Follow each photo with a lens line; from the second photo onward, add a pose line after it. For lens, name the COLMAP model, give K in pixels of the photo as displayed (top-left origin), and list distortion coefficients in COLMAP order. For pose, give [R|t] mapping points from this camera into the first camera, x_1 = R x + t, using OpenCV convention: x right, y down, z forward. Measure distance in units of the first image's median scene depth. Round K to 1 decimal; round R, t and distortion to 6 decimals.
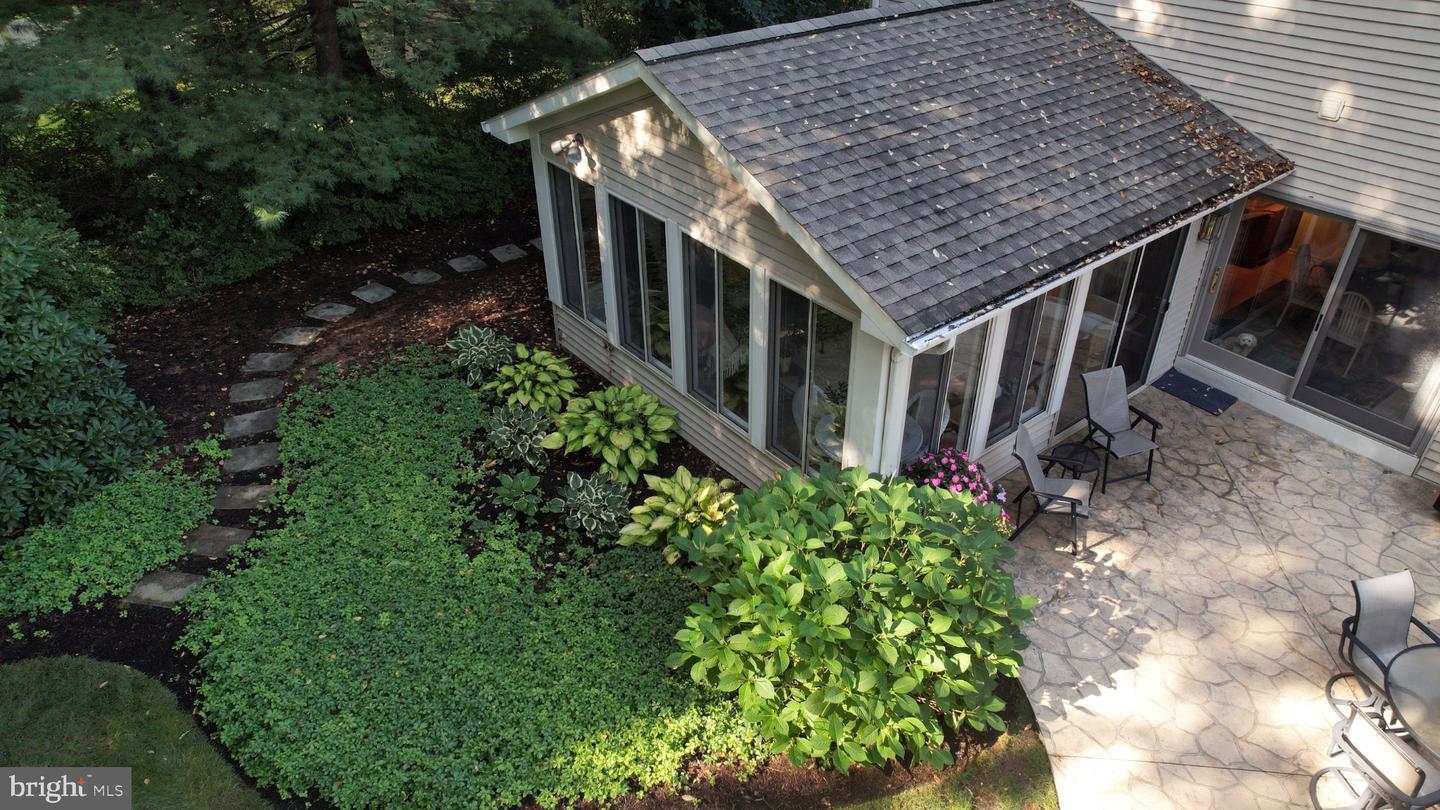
lens RADIAL K [[929.0, 0, 720.0], [0, 929.0, 405.0], [0, 0, 1]] dist [-0.060997, 0.051081]
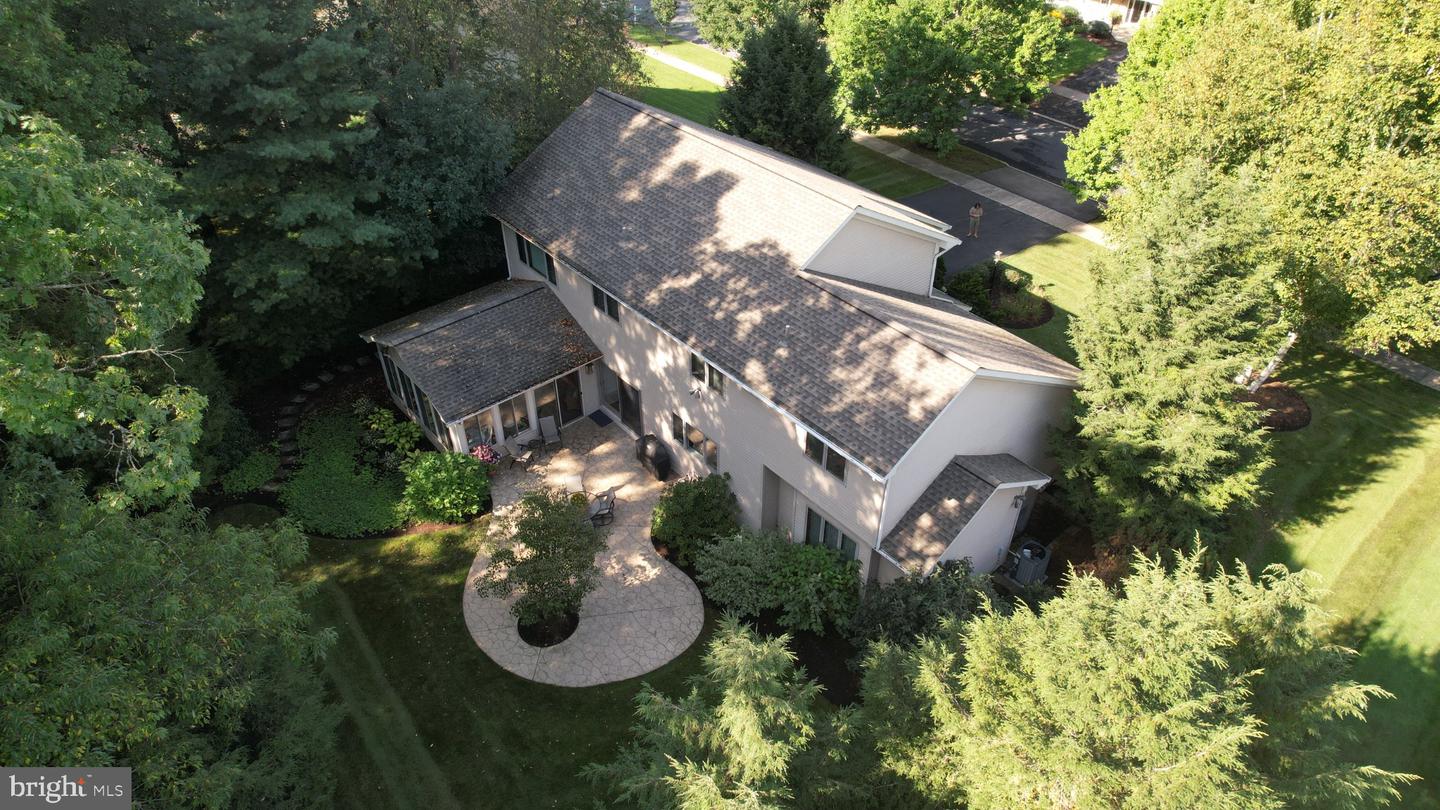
lens RADIAL K [[929.0, 0, 720.0], [0, 929.0, 405.0], [0, 0, 1]] dist [-0.060997, 0.051081]
pose [[0.999376, -0.019833, 0.029236, 0.956034], [0.017691, 0.997263, 0.071785, -0.313039], [-0.030580, -0.071223, 0.996992, -2.374977]]
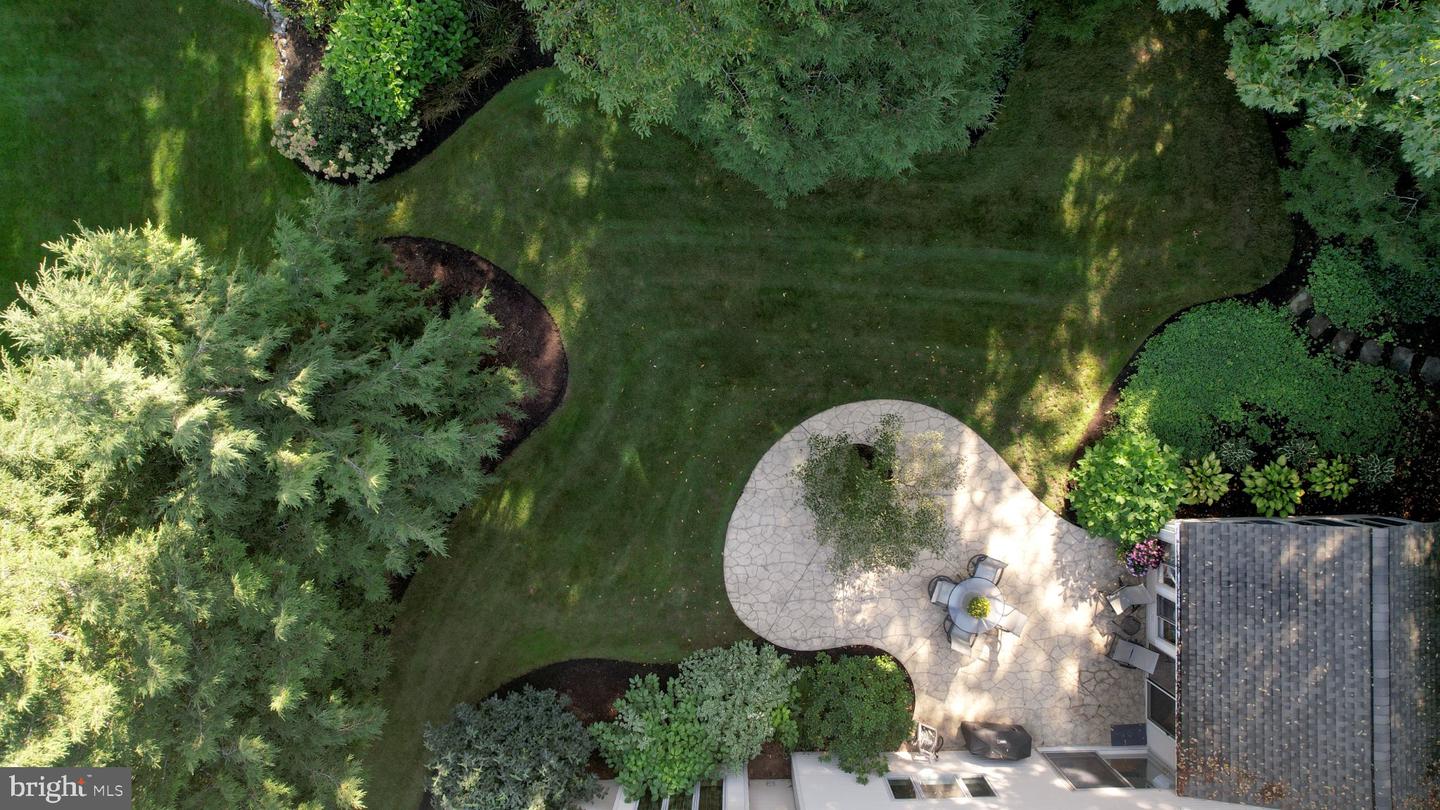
lens RADIAL K [[929.0, 0, 720.0], [0, 929.0, 405.0], [0, 0, 1]] dist [-0.060997, 0.051081]
pose [[-0.605826, 0.795123, 0.027456, 0.501895], [-0.436491, -0.361030, 0.824095, -1.200634], [0.665170, 0.487274, 0.565786, -1.290299]]
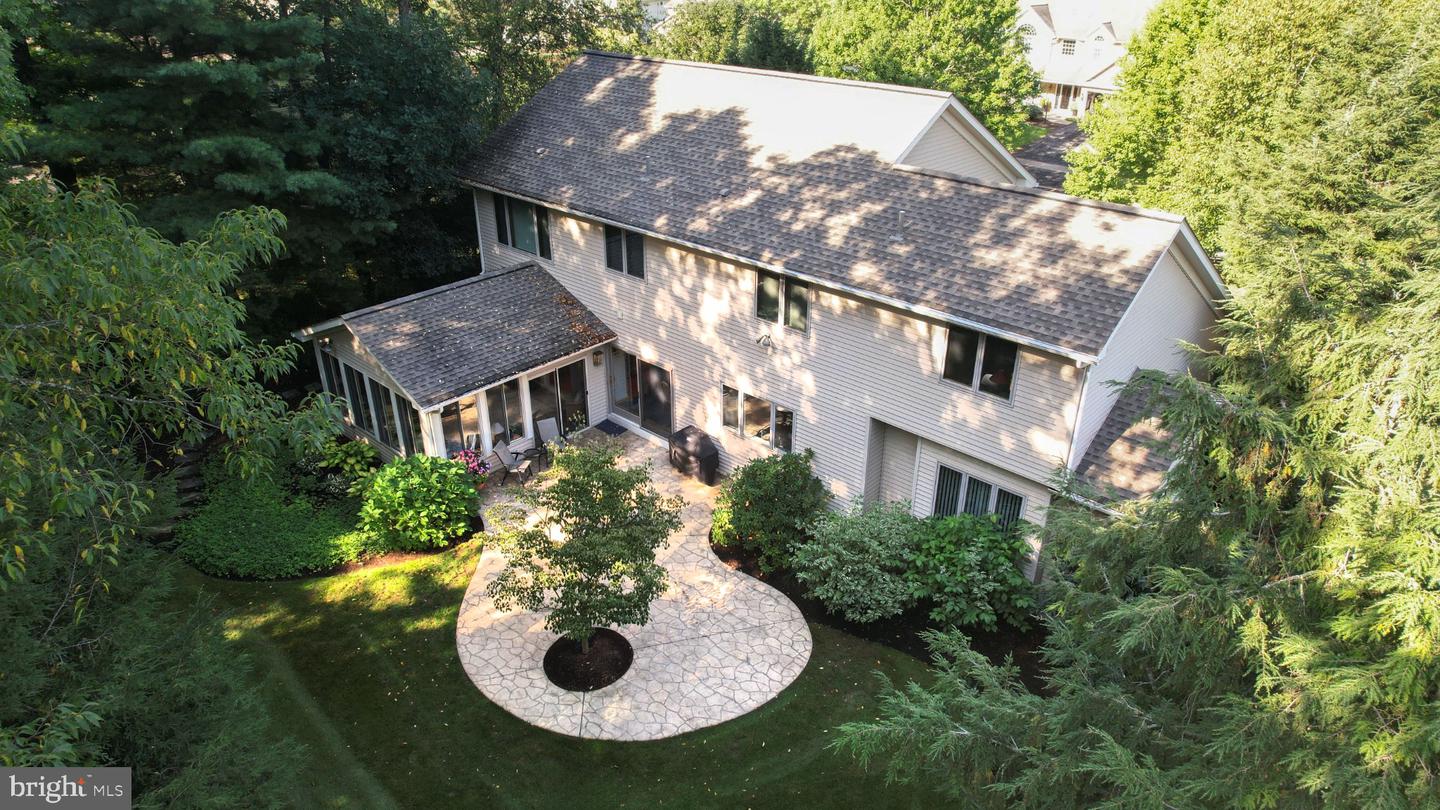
lens RADIAL K [[910.7, 0, 715.1], [0, 910.7, 422.0], [0, 0, 1]] dist [-0.037951, 0.000589]
pose [[0.987990, -0.065642, 0.139880, 0.533383], [0.079527, 0.992189, -0.096105, 0.249624], [-0.132479, 0.106075, 0.985494, -1.554784]]
